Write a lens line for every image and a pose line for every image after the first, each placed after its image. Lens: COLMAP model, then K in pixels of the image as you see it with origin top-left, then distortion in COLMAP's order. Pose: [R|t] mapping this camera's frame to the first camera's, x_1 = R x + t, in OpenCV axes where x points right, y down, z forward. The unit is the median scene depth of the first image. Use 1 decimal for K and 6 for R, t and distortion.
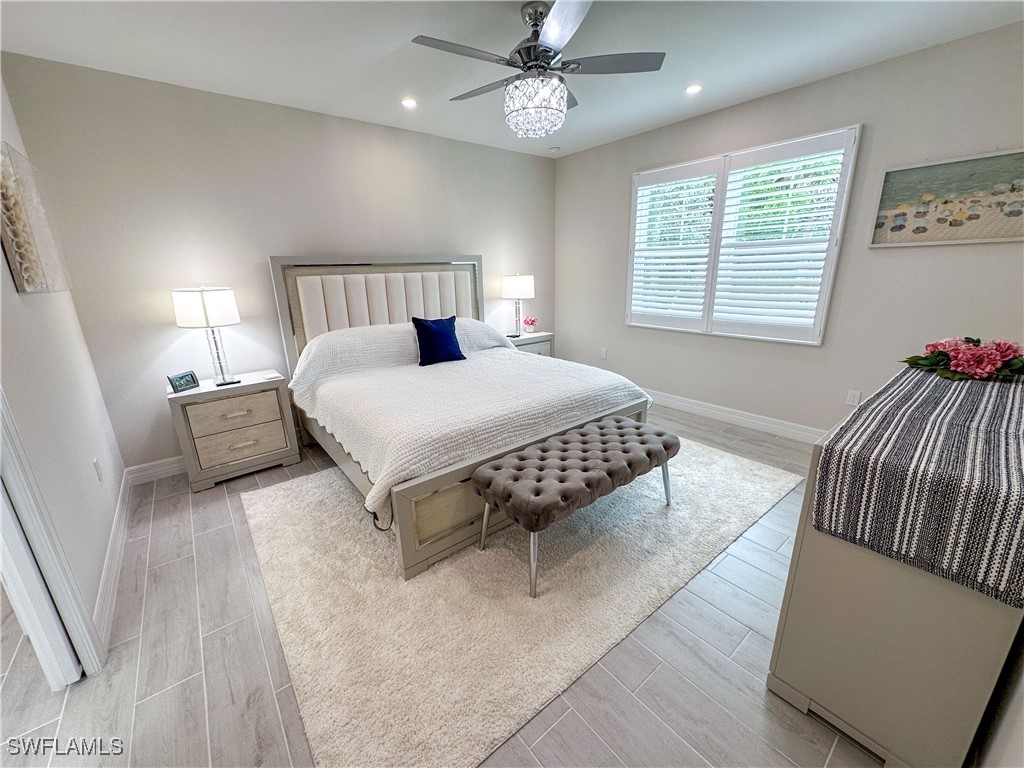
lens RADIAL K [[414.3, 0, 505.5], [0, 414.3, 386.8], [0, 0, 1]] dist [-0.001135, -0.000492]
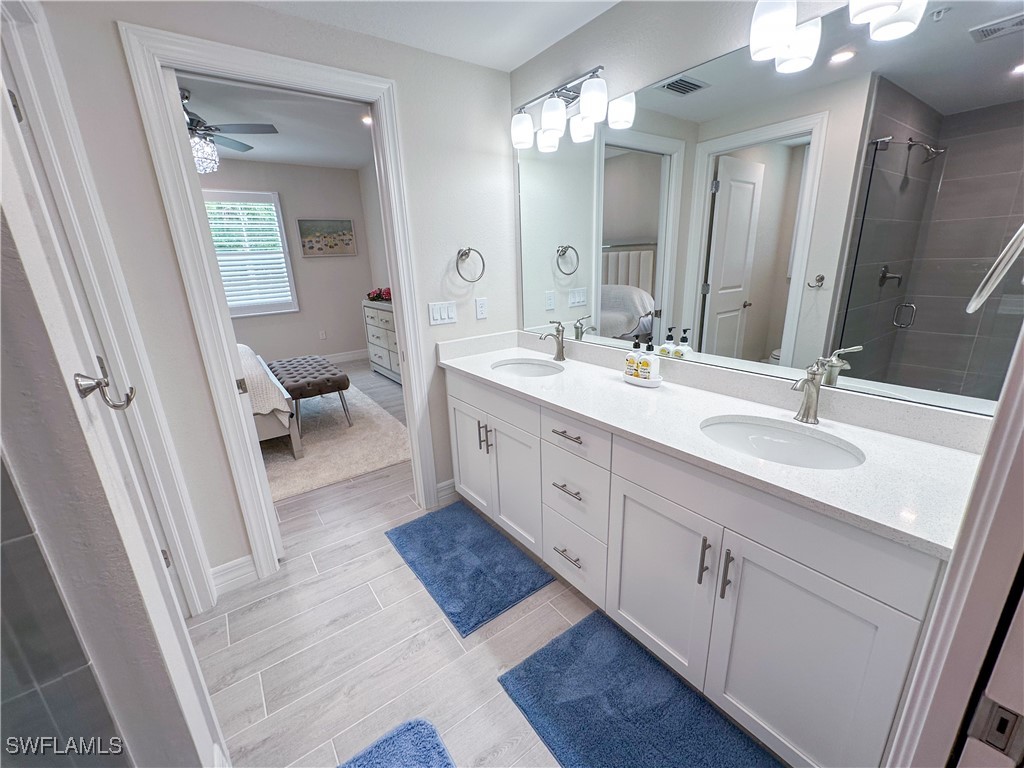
lens RADIAL K [[414.3, 0, 505.5], [0, 414.3, 386.8], [0, 0, 1]] dist [-0.001135, -0.000492]
pose [[0.059635, -0.274080, 0.959856, -1.185624], [0.308212, 0.919640, 0.243448, 0.054502], [-0.949447, 0.281321, 0.139318, -0.021272]]
